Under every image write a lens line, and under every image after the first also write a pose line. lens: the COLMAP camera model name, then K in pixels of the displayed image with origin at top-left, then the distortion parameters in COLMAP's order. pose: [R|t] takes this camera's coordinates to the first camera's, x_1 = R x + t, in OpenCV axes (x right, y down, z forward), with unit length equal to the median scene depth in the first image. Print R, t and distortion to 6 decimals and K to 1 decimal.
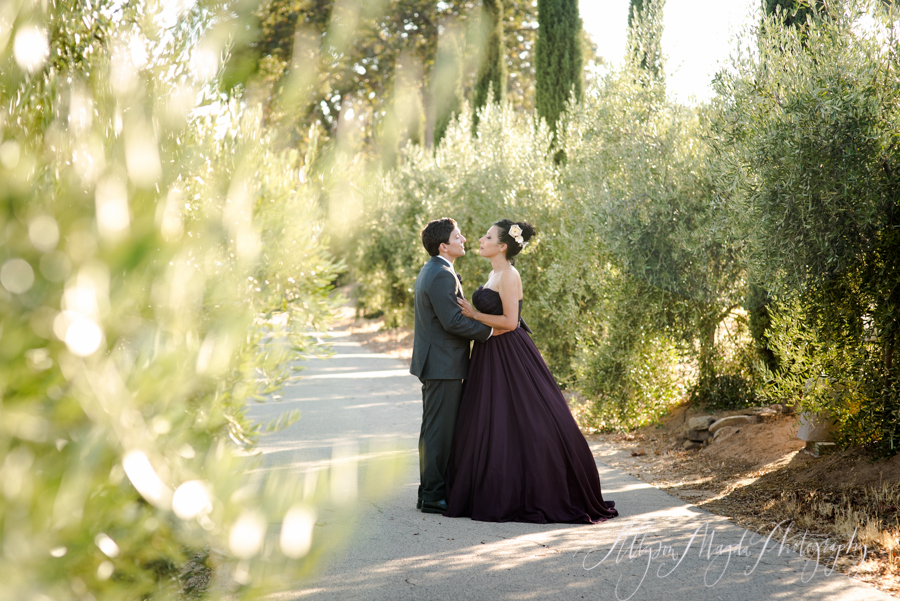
lens RADIAL K [[2198.4, 0, 450.6], [0, 2198.4, 280.0], [0, 0, 1]] dist [0.375358, 0.054786]
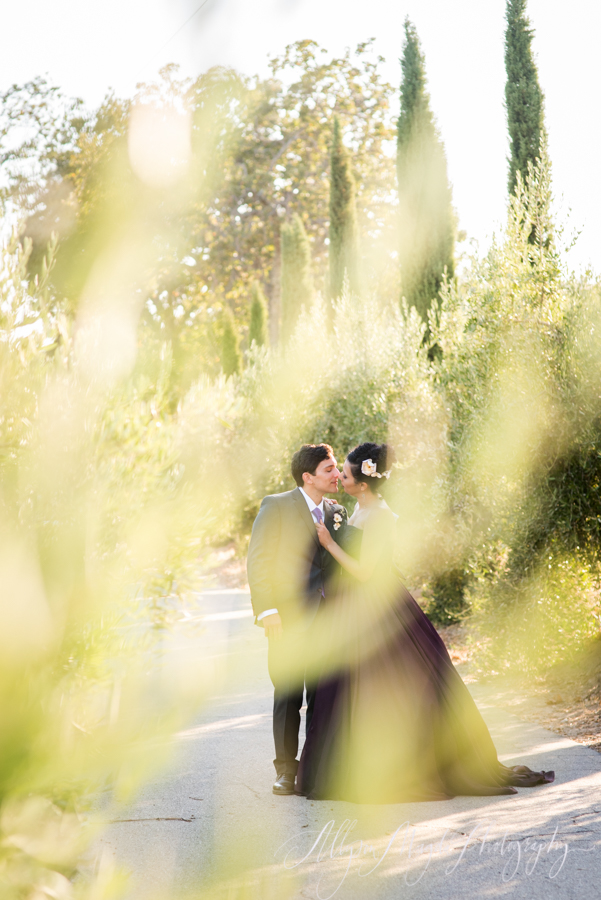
lens RADIAL K [[2198.4, 0, 275.7], [0, 2198.4, 450.5], [0, 0, 1]] dist [0.375358, 0.054786]
pose [[0.998494, -0.053864, 0.010372, -0.022702], [0.053883, 0.998546, -0.001621, -0.019448], [-0.010270, 0.002177, 0.999945, 0.144325]]
